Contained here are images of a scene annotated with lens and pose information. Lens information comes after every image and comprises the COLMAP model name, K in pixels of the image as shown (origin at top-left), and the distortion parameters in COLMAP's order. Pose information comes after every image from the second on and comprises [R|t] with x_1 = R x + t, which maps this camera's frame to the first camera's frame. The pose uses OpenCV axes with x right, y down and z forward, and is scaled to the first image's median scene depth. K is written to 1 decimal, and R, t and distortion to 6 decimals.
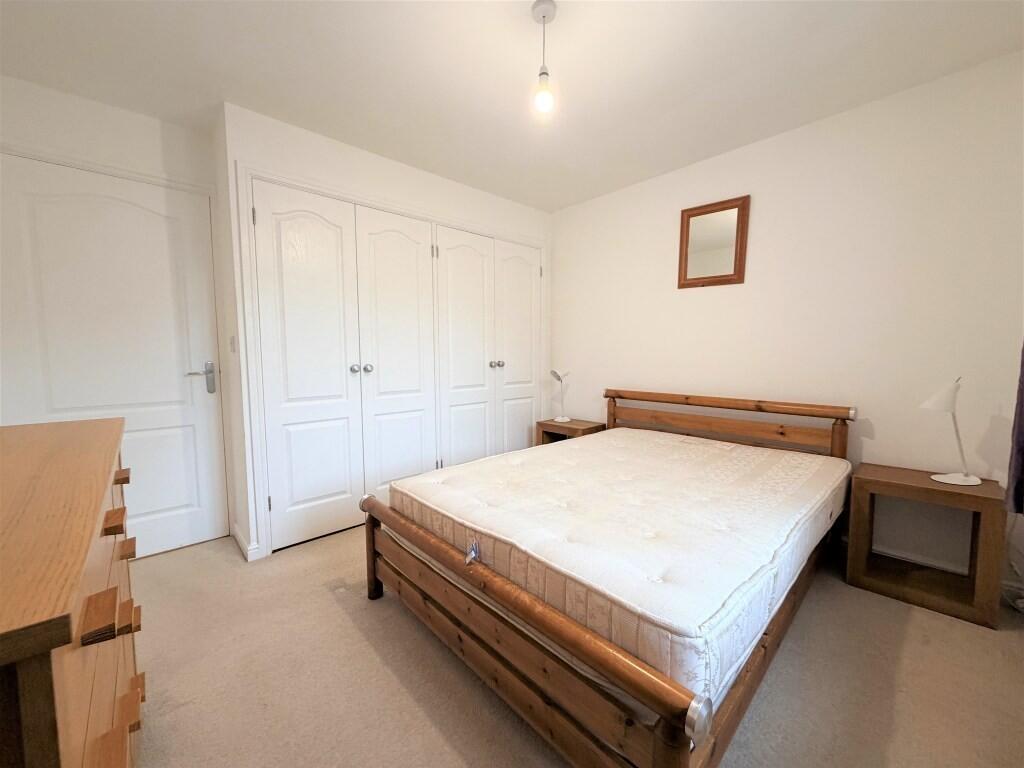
lens RADIAL K [[412.0, 0, 509.2], [0, 412.0, 383.7], [0, 0, 1]] dist [0.000022, -0.000073]
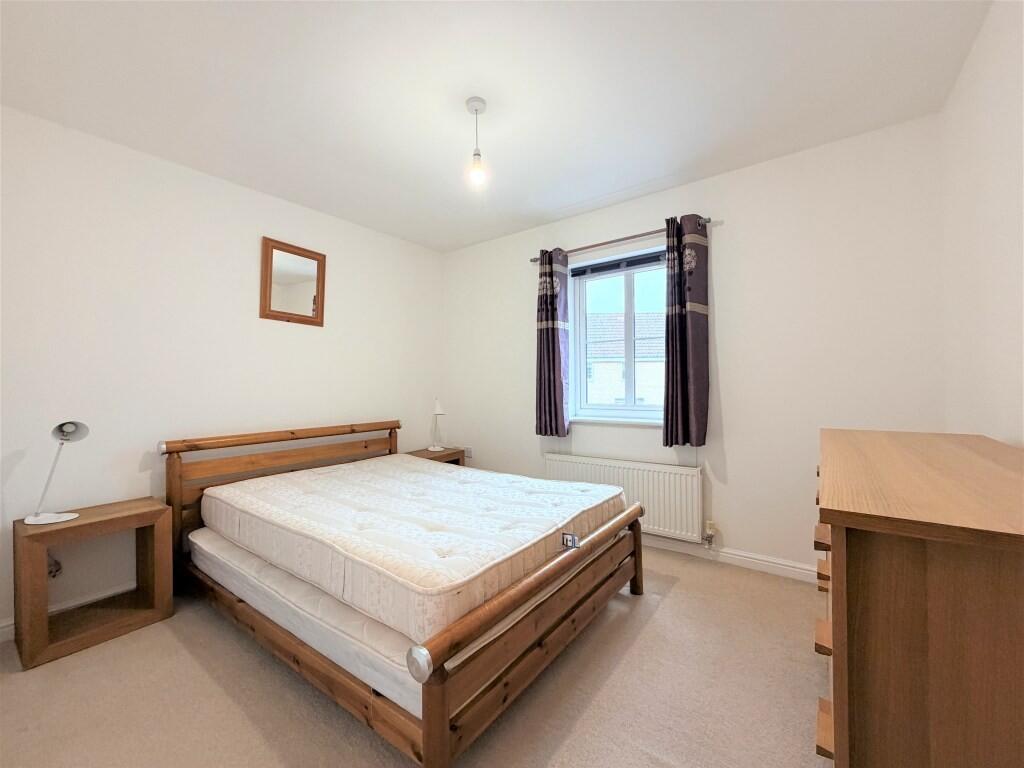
lens RADIAL K [[412.0, 0, 509.2], [0, 412.0, 383.7], [0, 0, 1]] dist [0.000022, -0.000073]
pose [[-0.197045, 0.006475, 0.980373, -0.691139], [0.081652, 0.996612, 0.009829, -0.053996], [-0.976988, 0.081986, -0.196906, 0.744555]]
